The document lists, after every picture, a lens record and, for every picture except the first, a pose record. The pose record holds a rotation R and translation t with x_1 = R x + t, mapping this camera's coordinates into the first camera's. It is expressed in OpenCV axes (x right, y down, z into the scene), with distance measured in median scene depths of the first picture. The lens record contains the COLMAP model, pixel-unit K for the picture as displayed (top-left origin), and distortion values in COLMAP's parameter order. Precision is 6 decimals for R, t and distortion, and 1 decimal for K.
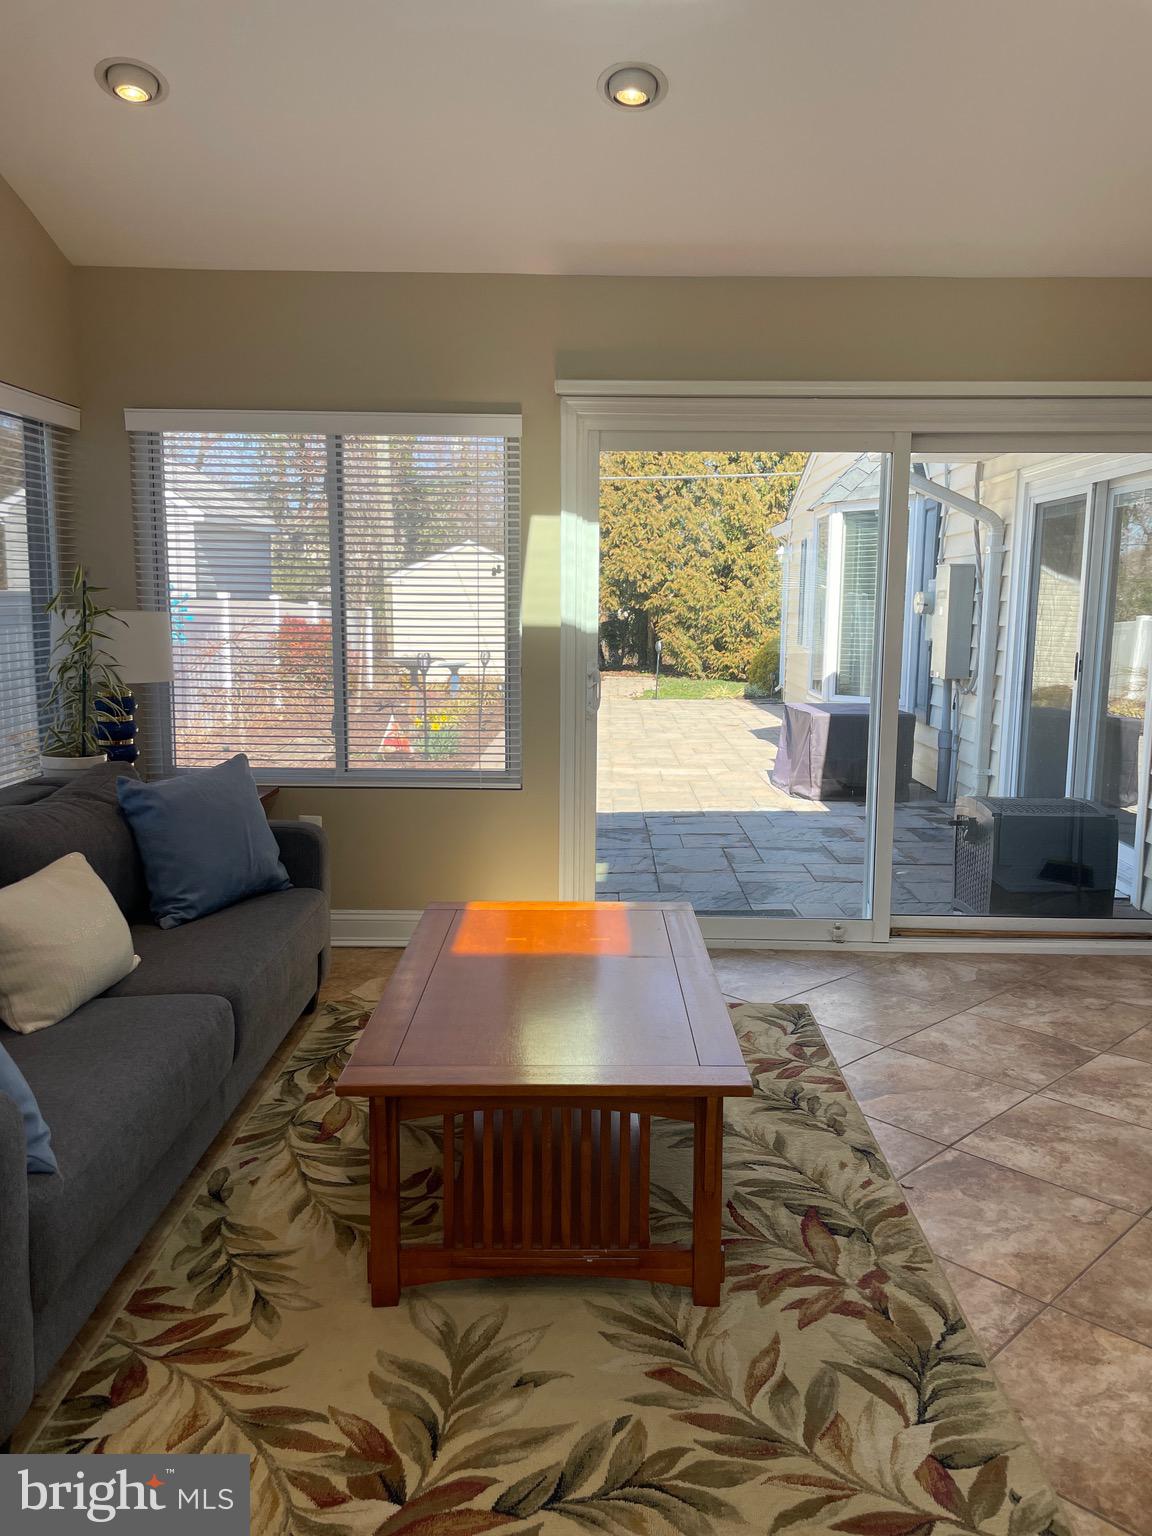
lens RADIAL K [[1167.4, 0, 598.1], [0, 1167.4, 754.4], [0, 0, 1]] dist [0.084831, -0.118678]
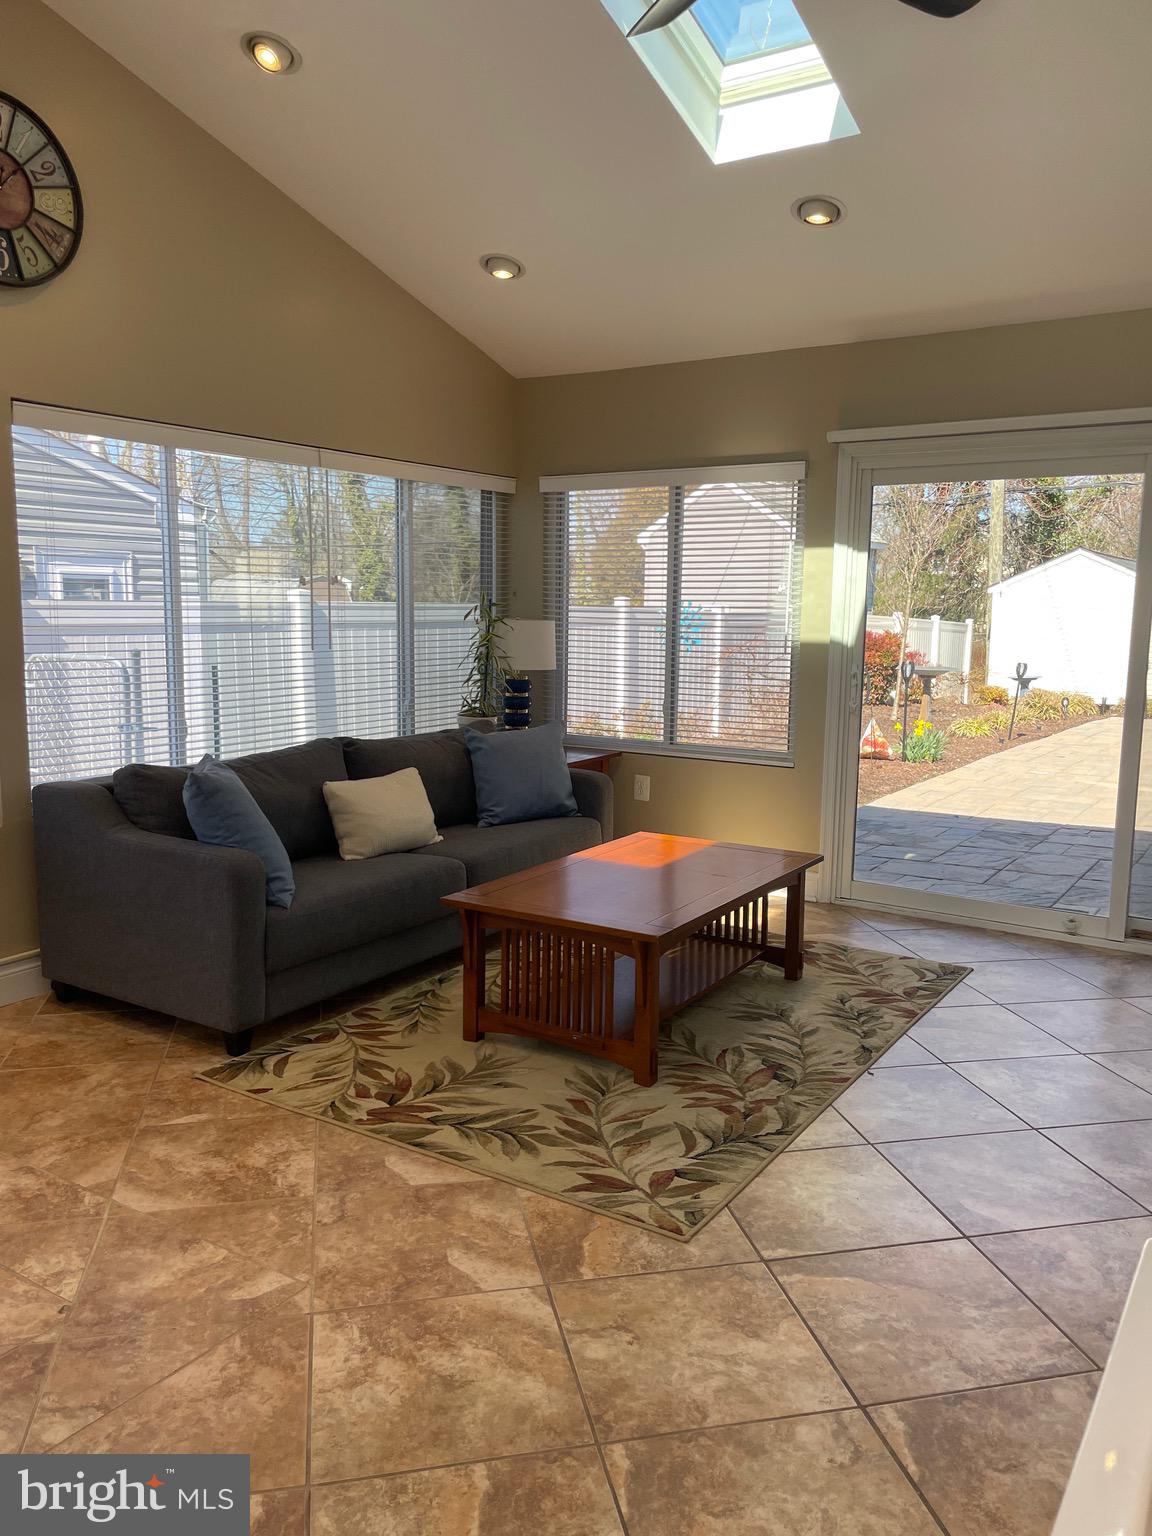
lens RADIAL K [[1167.4, 0, 569.6], [0, 1167.4, 768.4], [0, 0, 1]] dist [0.084831, -0.118678]
pose [[0.840146, 0.076389, -0.536953, 0.560218], [-0.076014, 0.996844, 0.022879, 0.029156], [0.537007, 0.021594, 0.843302, -0.220600]]
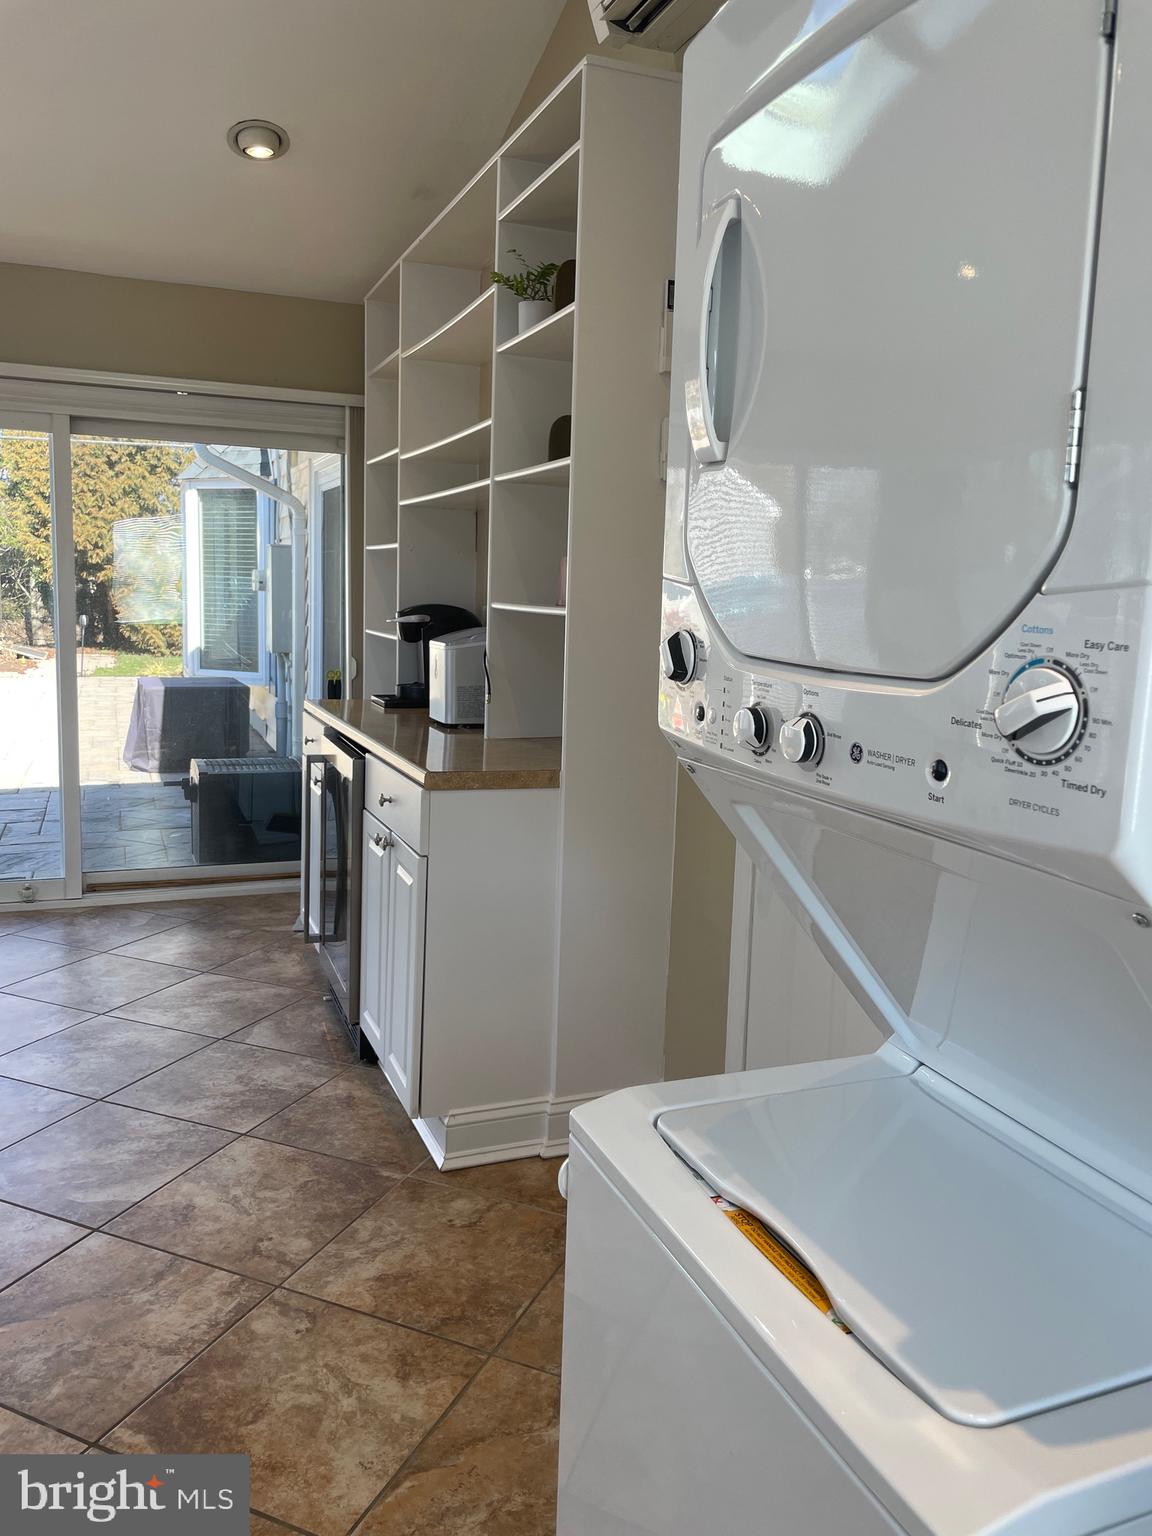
lens RADIAL K [[1167.4, 0, 571.8], [0, 1167.4, 752.6], [0, 0, 1]] dist [0.084831, -0.118678]
pose [[0.929572, -0.031504, 0.367293, 0.393212], [0.025490, 0.999450, 0.021214, 0.025696], [-0.367759, -0.010358, 0.929863, -0.218454]]
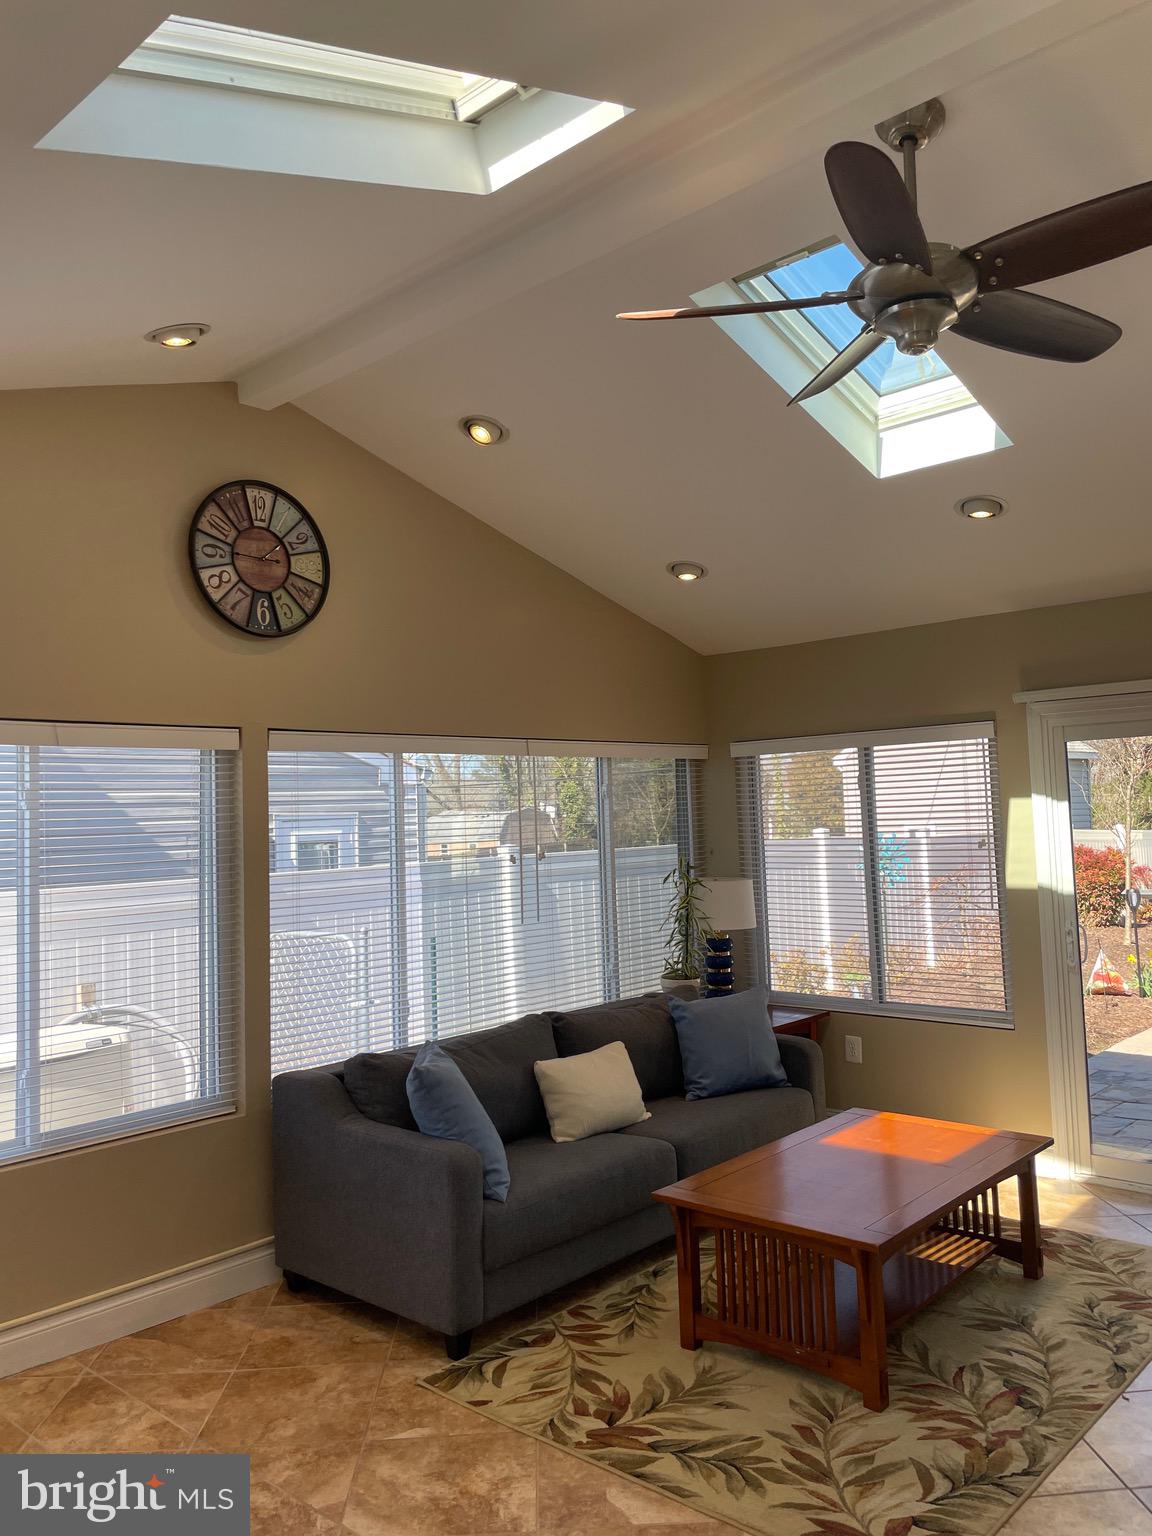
lens RADIAL K [[1167.4, 0, 577.2], [0, 1167.4, 748.0], [0, 0, 1]] dist [0.084831, -0.118678]
pose [[0.740611, -0.077697, -0.667426, 0.598771], [-0.047699, 0.984707, -0.167562, -0.040455], [0.670238, 0.155934, 0.725579, -0.273902]]
